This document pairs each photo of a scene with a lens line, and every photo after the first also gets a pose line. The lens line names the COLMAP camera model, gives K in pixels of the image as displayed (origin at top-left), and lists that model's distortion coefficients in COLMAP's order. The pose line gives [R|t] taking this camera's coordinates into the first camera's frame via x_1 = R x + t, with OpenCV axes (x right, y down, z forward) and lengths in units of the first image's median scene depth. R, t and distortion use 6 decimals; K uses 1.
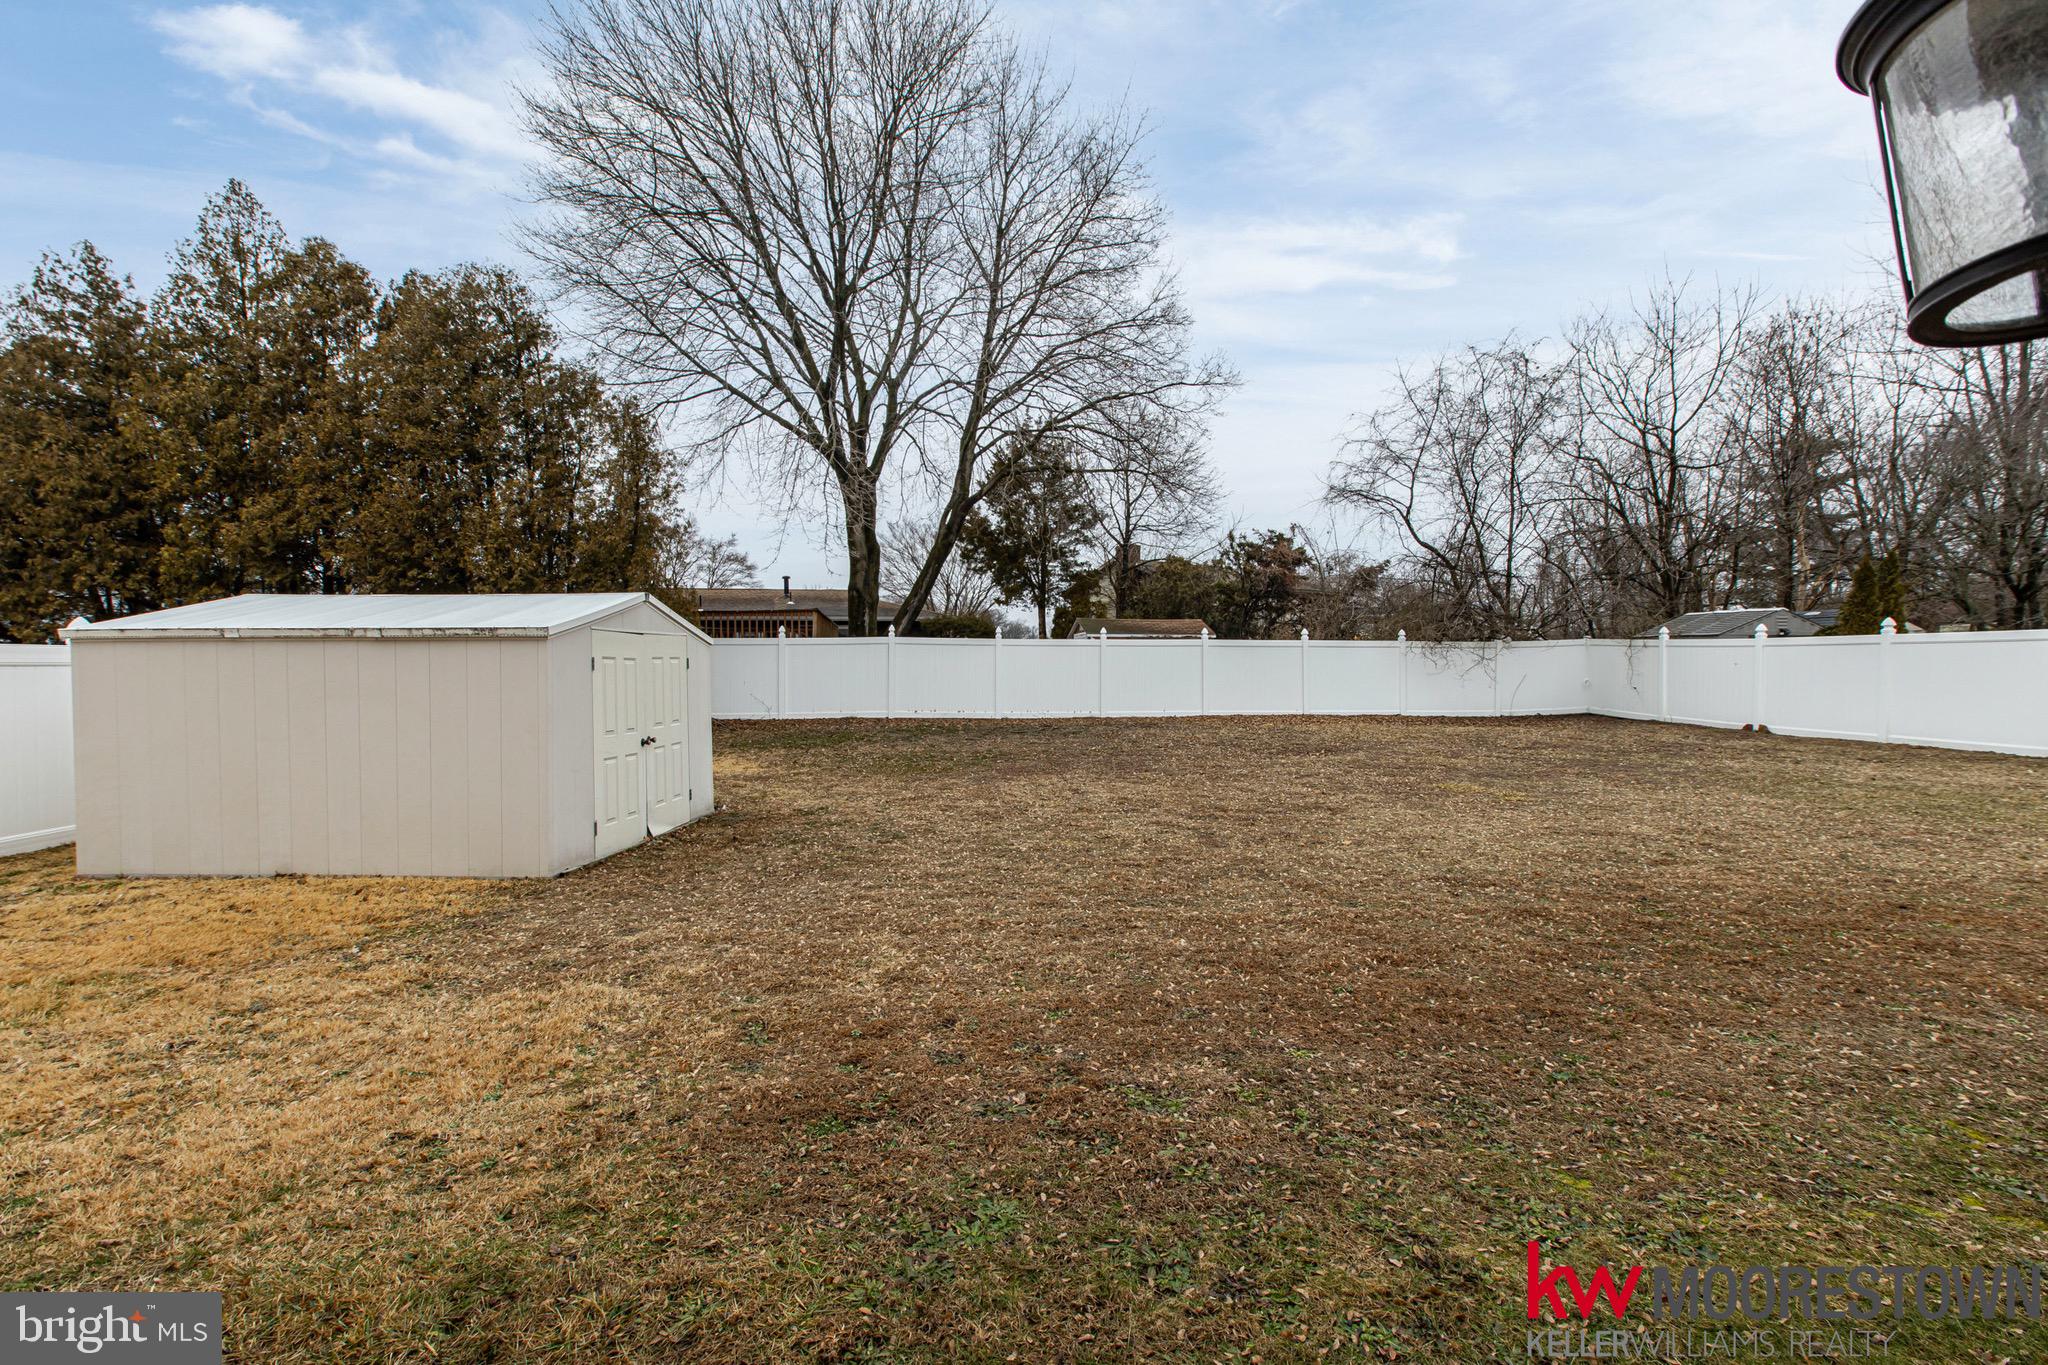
lens RADIAL K [[865.2, 0, 1024.0], [0, 865.2, 682.5], [0, 0, 1]] dist [-0.001167, -0.000546]
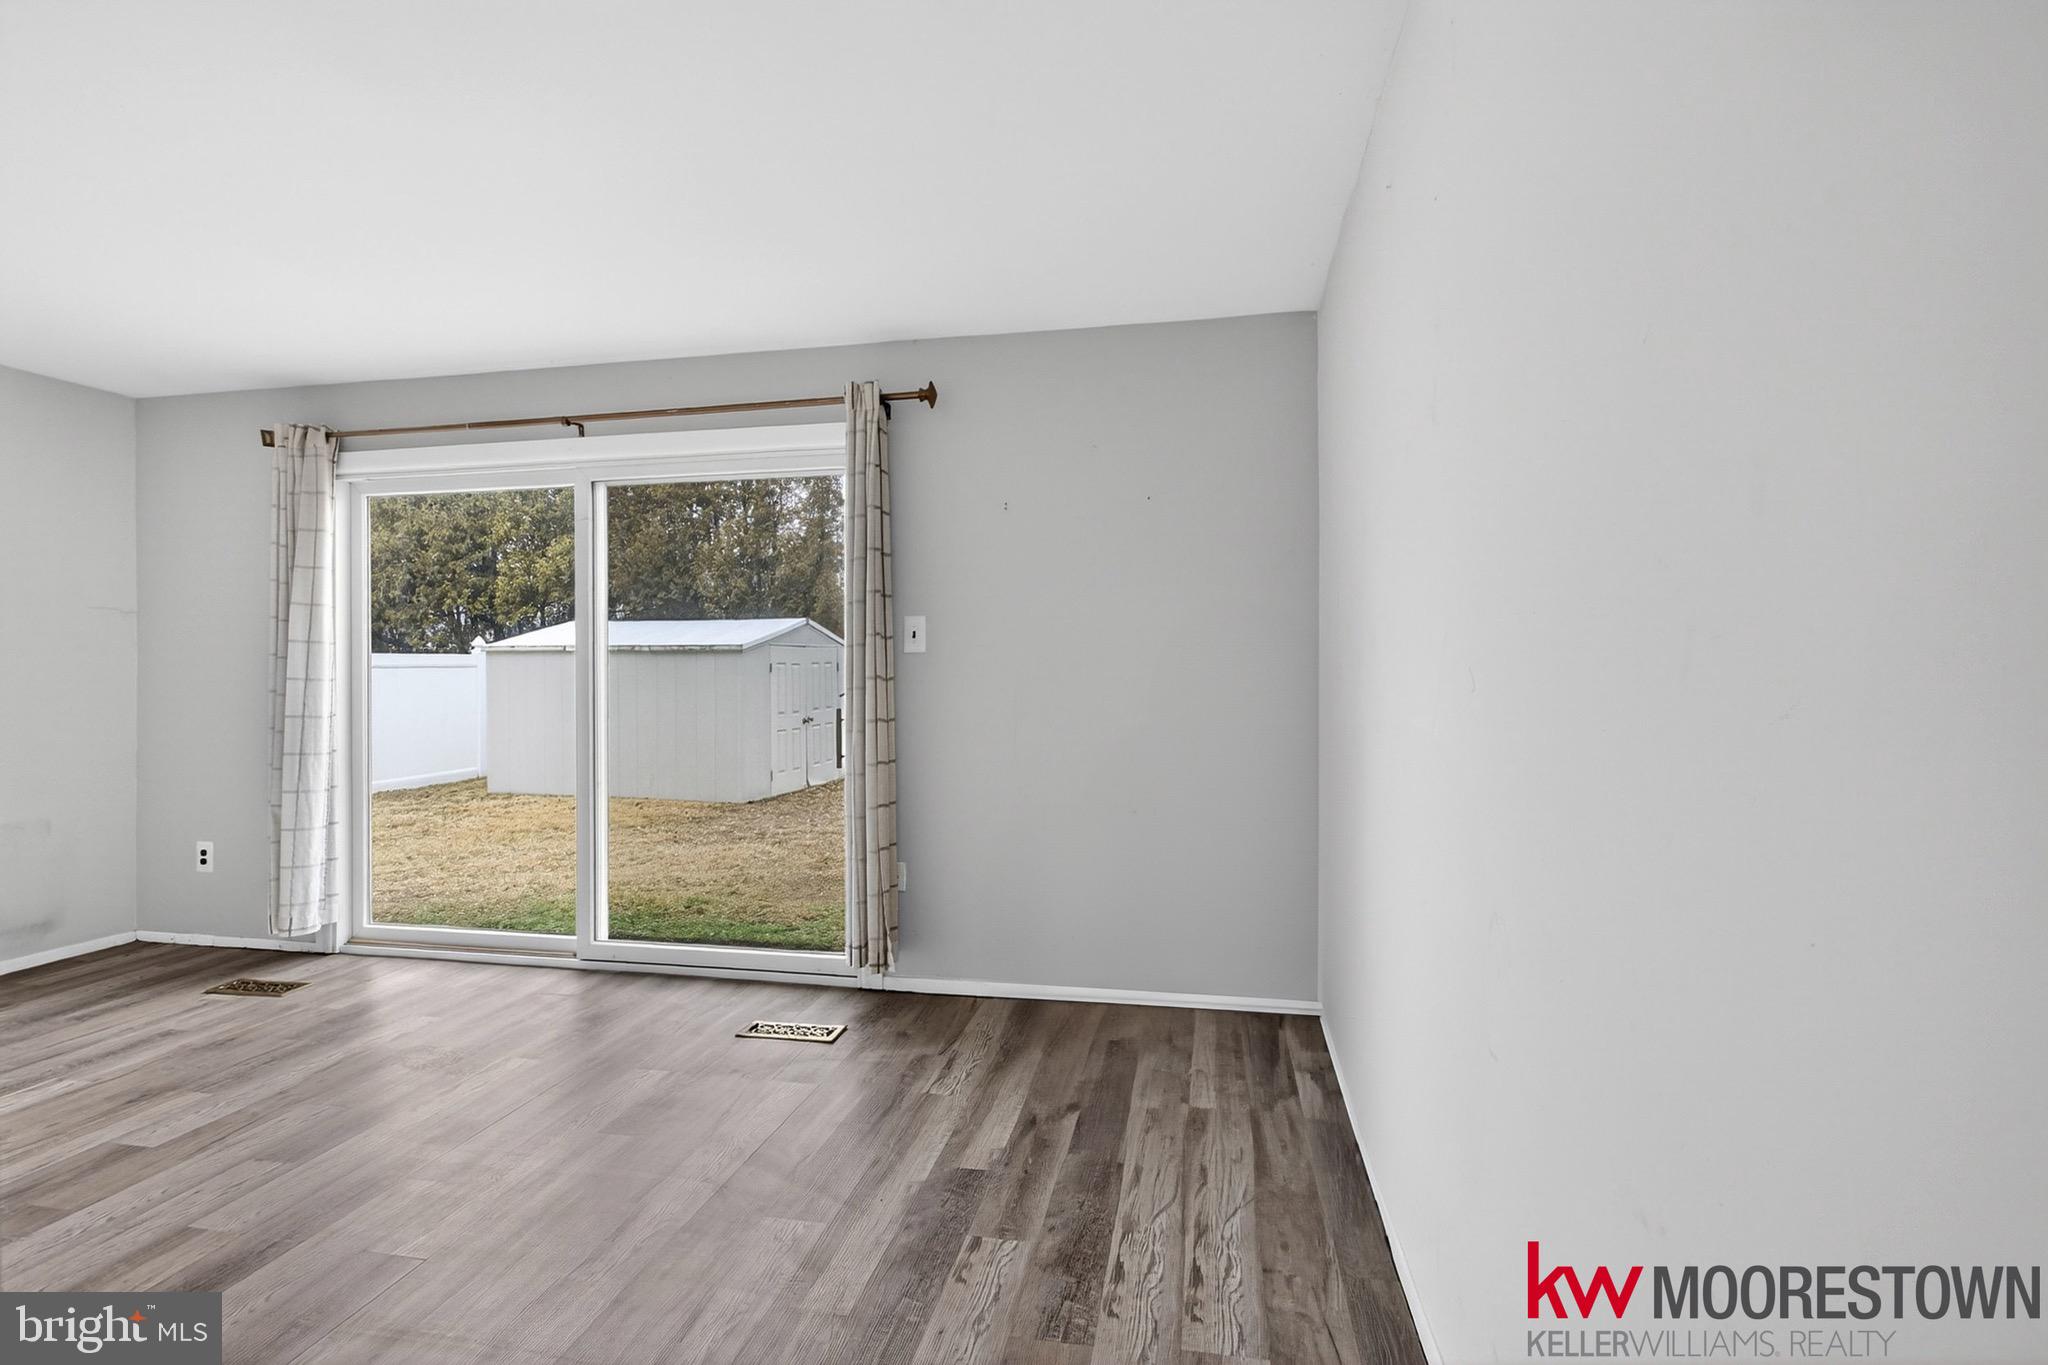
lens RADIAL K [[920.0, 0, 1024.0], [0, 920.0, 682.5], [0, 0, 1]] dist [0.000233, -0.000050]
pose [[0.972844, 0.008224, -0.231317, 0.141028], [-0.008340, 0.999965, 0.000475, 0.000256], [0.231313, 0.001467, 0.972878, -0.215052]]
